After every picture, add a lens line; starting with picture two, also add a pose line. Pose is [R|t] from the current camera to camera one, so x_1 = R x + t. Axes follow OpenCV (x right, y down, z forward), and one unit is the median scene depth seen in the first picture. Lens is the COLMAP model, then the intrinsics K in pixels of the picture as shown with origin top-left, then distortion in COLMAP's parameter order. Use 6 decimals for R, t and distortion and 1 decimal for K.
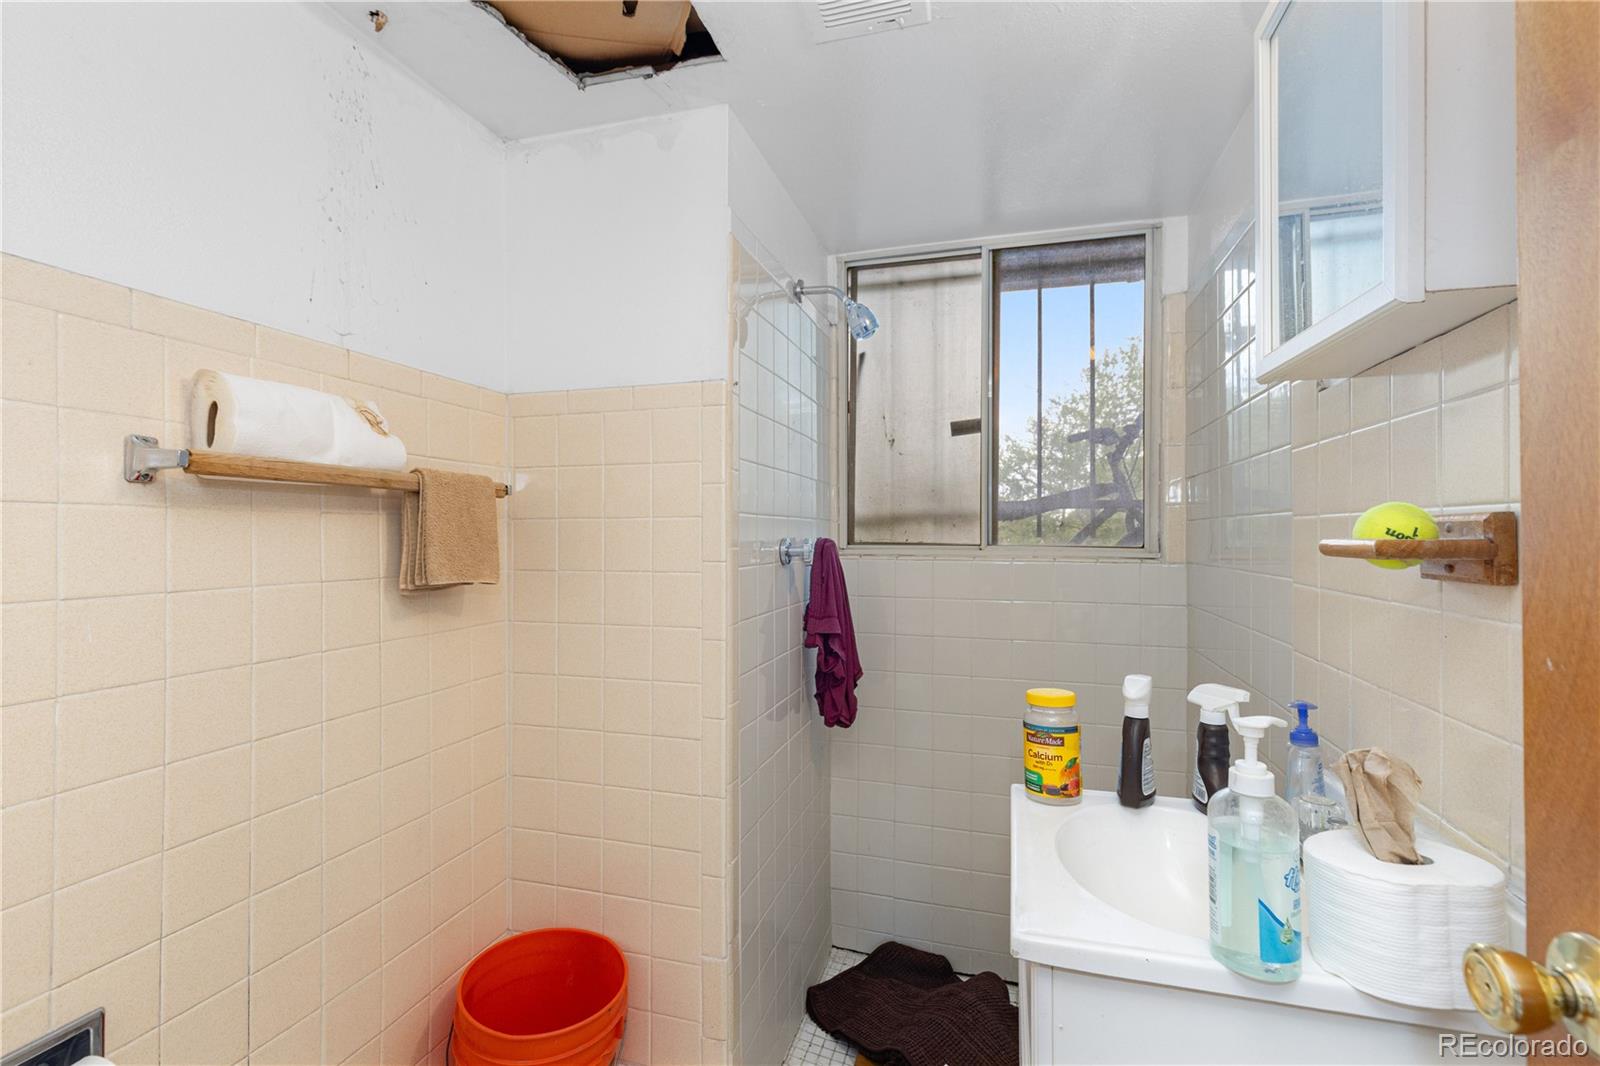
lens RADIAL K [[736.3, 0, 799.8], [0, 736.3, 533.3], [0, 0, 1]] dist [0.006257, 0.000619]
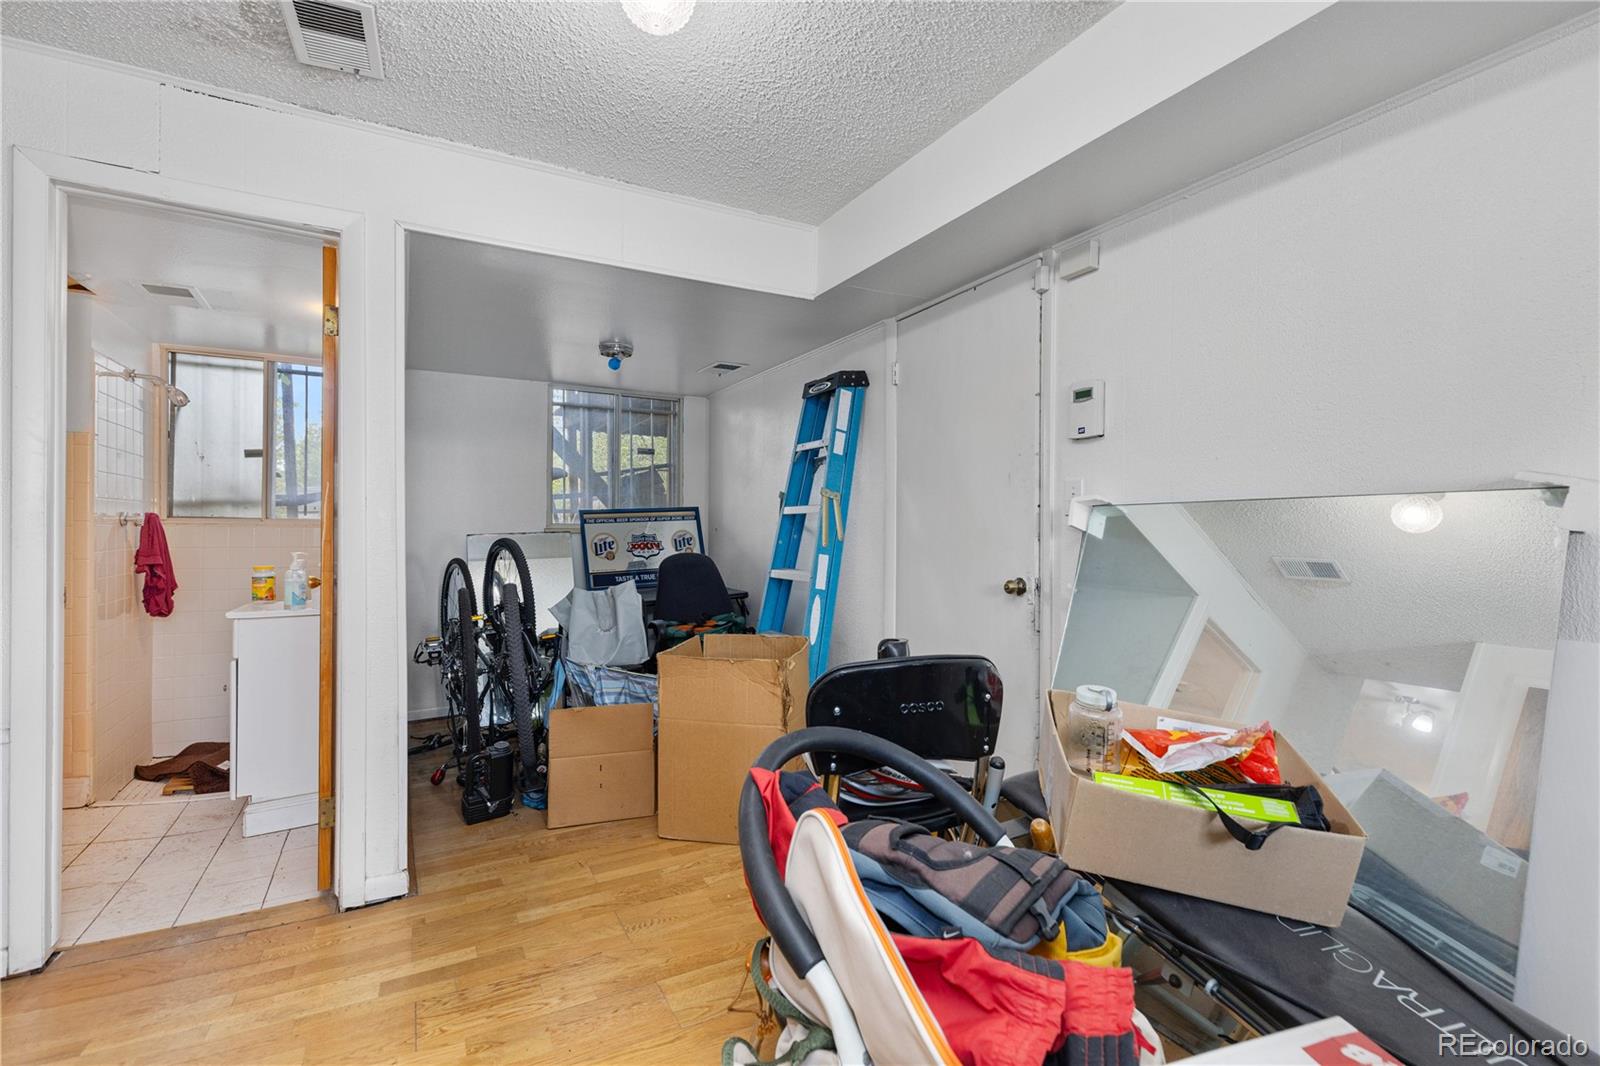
lens RADIAL K [[736.3, 0, 799.5], [0, 736.3, 523.9], [0, 0, 1]] dist [0.006257, 0.000619]
pose [[0.714026, 0.005170, 0.700100, -0.095194], [-0.007341, 0.999973, 0.000103, 0.020753], [-0.700081, -0.005213, 0.714044, -1.333058]]
